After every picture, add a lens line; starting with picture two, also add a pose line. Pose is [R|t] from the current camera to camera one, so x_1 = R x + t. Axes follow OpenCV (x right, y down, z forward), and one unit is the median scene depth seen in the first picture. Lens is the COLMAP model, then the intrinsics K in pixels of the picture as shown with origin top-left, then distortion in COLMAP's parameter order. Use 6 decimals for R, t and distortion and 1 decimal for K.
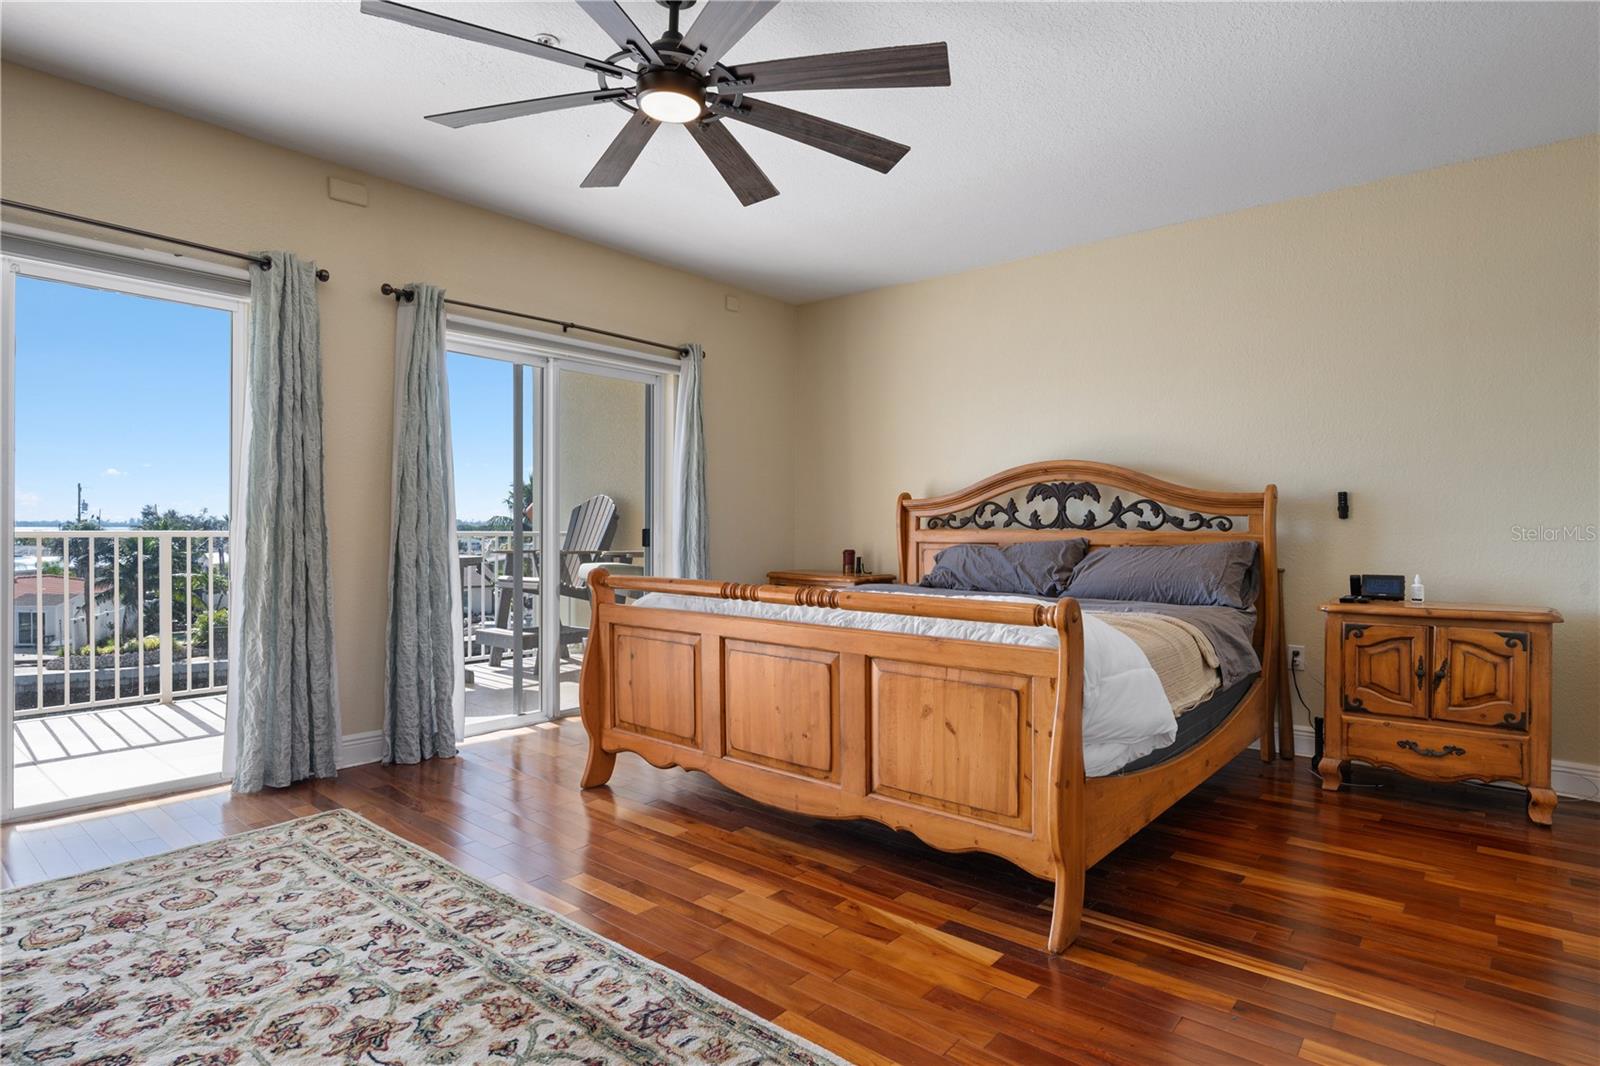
lens RADIAL K [[854.8, 0, 826.5], [0, 854.8, 533.7], [0, 0, 1]] dist [-0.001744, -0.001733]
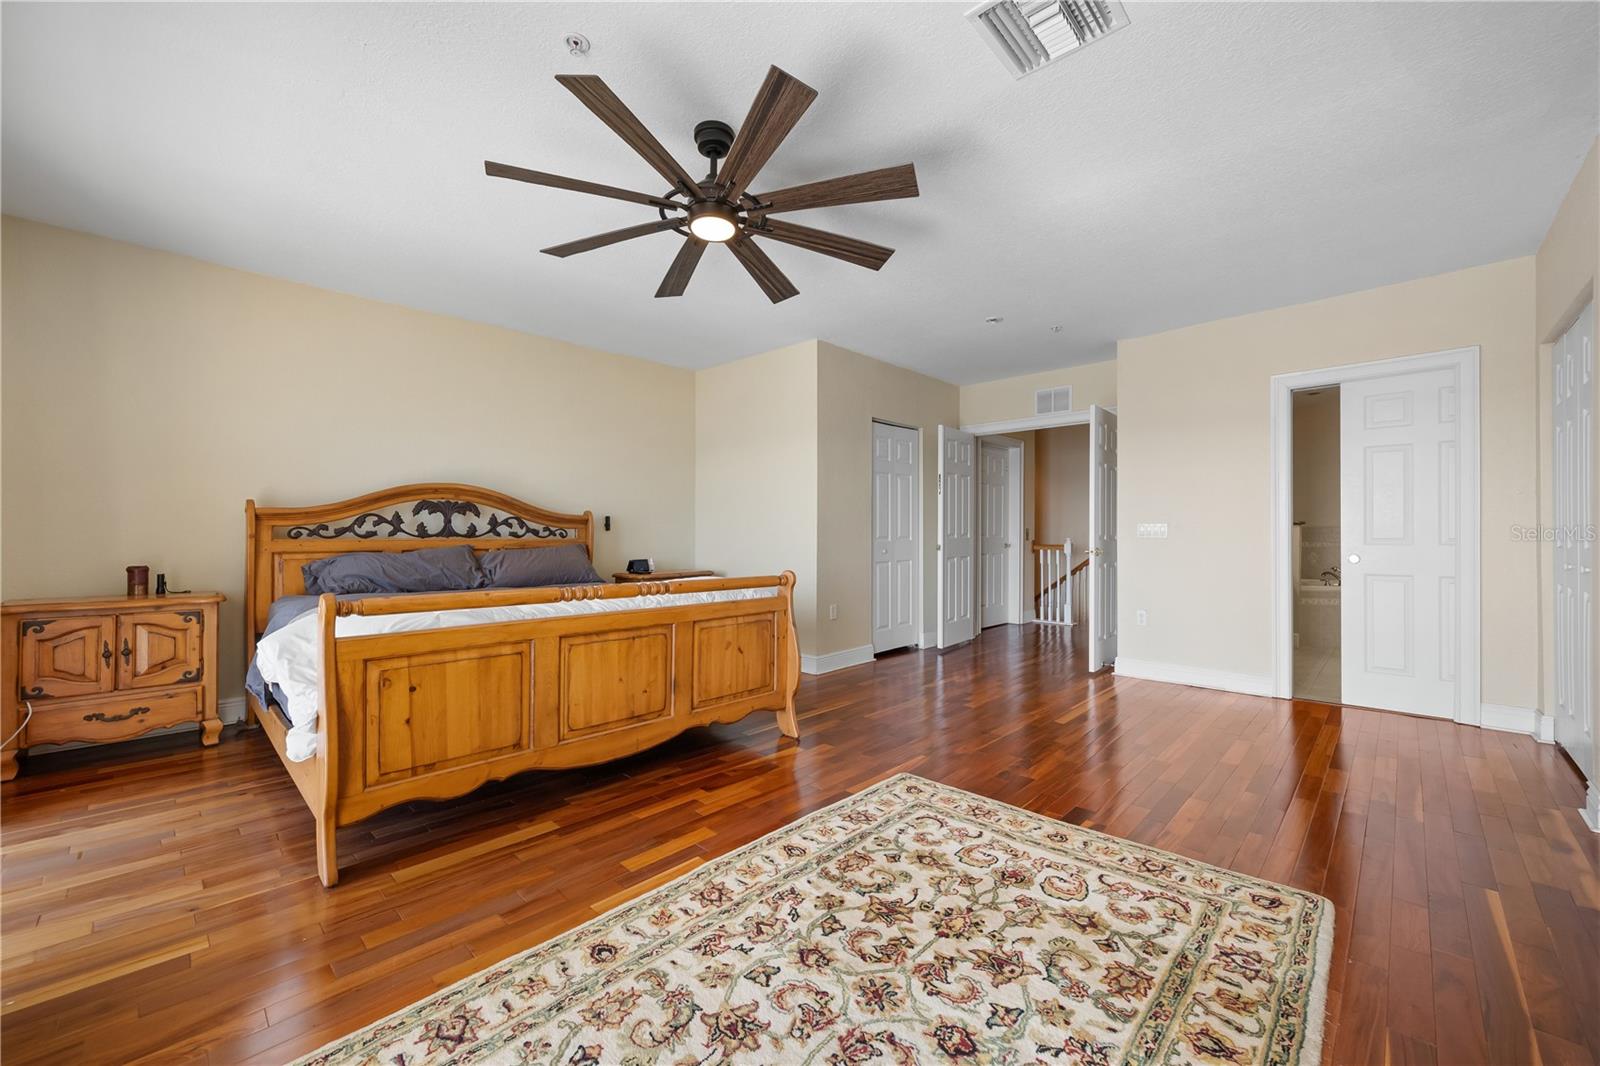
lens RADIAL K [[621.6, 0, 800.0], [0, 621.6, 533.0], [0, 0, 1]] dist [-0.000246, 0.000043]
pose [[0.086162, -0.001168, 0.996280, -1.126695], [0.008527, 0.999964, 0.000435, -0.015695], [-0.996245, 0.008457, 0.086168, 0.762784]]
